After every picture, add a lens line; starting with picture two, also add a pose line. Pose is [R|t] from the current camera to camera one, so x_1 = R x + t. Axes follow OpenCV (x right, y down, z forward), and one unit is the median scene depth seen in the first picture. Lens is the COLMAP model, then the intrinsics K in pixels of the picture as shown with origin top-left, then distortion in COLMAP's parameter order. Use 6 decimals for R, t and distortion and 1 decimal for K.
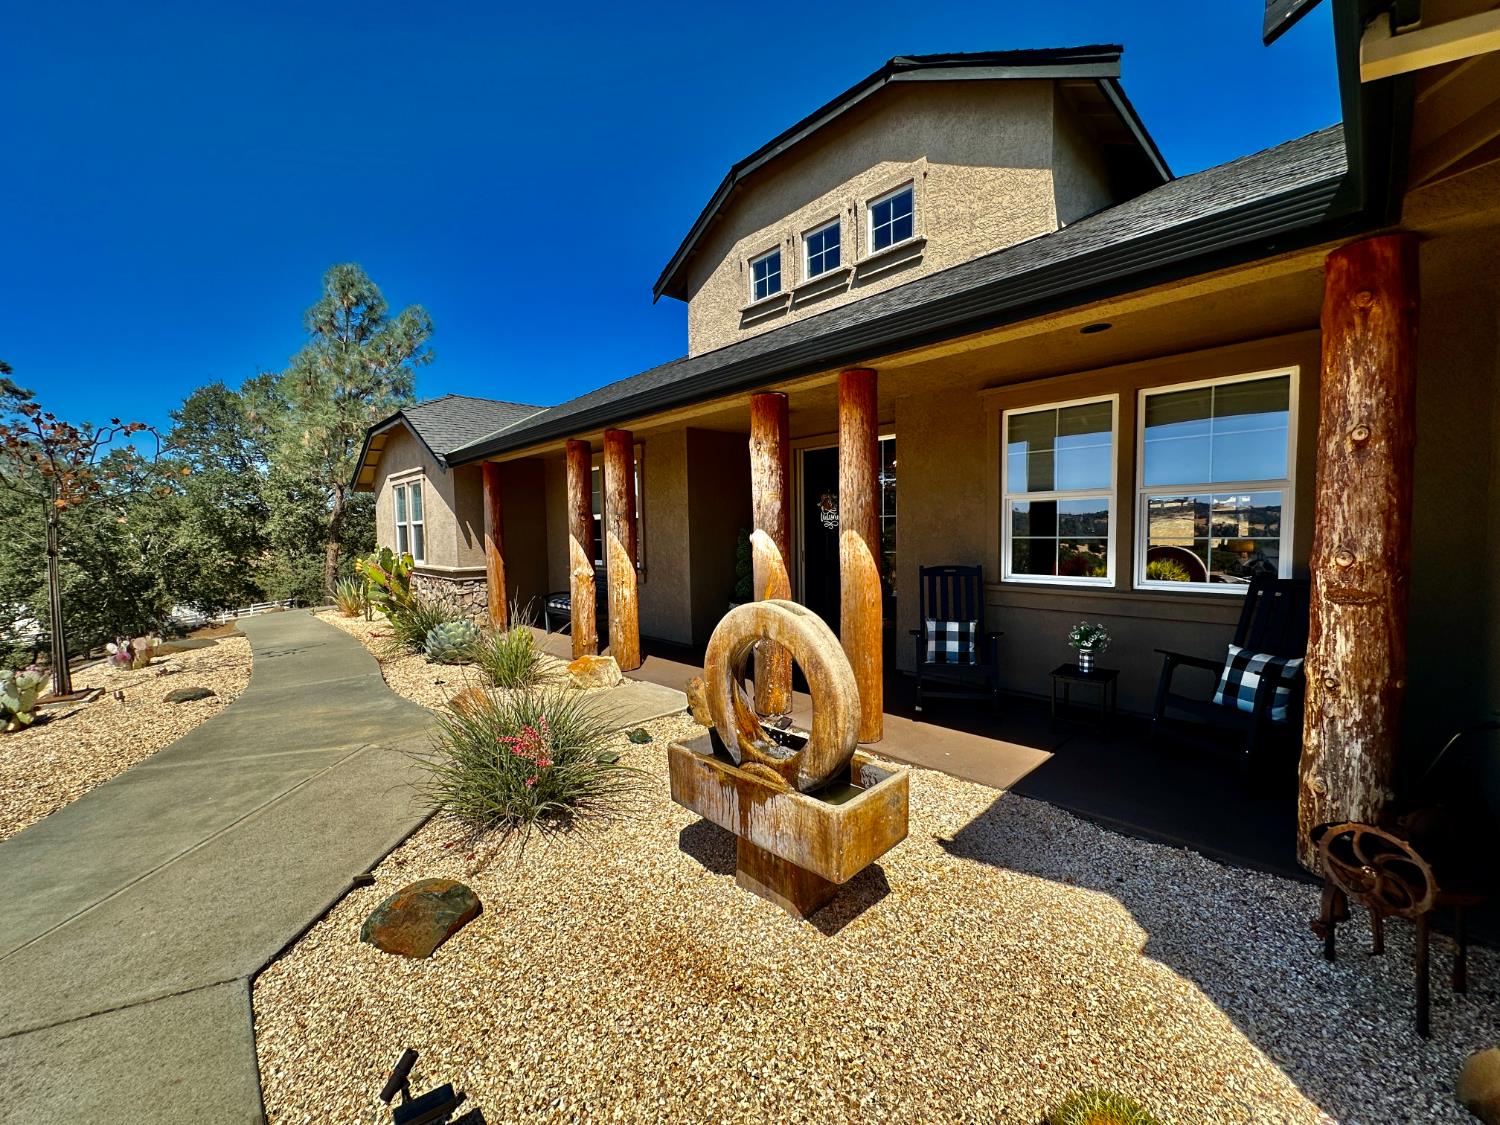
lens RADIAL K [[601.1, 0, 746.8], [0, 601.1, 557.6], [0, 0, 1]] dist [0.001428, 0.000034]
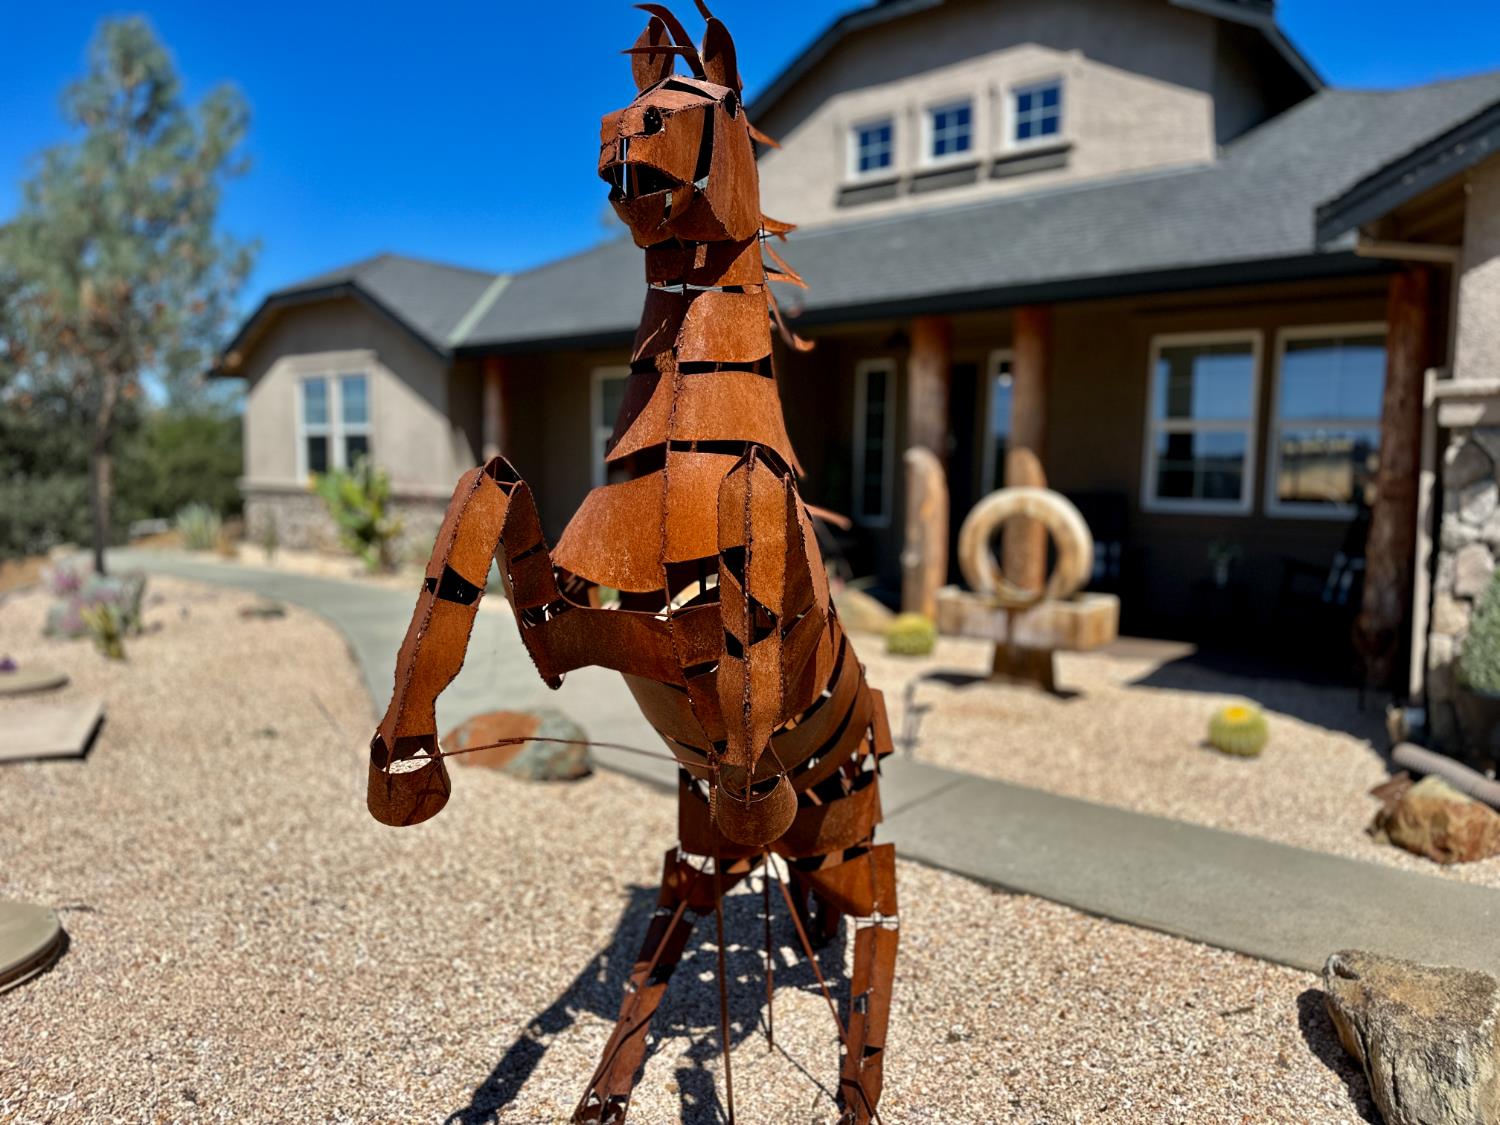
lens RADIAL K [[1065.4, 0, 750.7], [0, 1065.4, 567.5], [0, 0, 1]] dist [0.028124, -0.020964]
pose [[0.995222, 0.014780, 0.096516, -0.318998], [-0.019754, 0.998515, 0.050779, 0.048254], [-0.095622, -0.052443, 0.994035, -0.574081]]
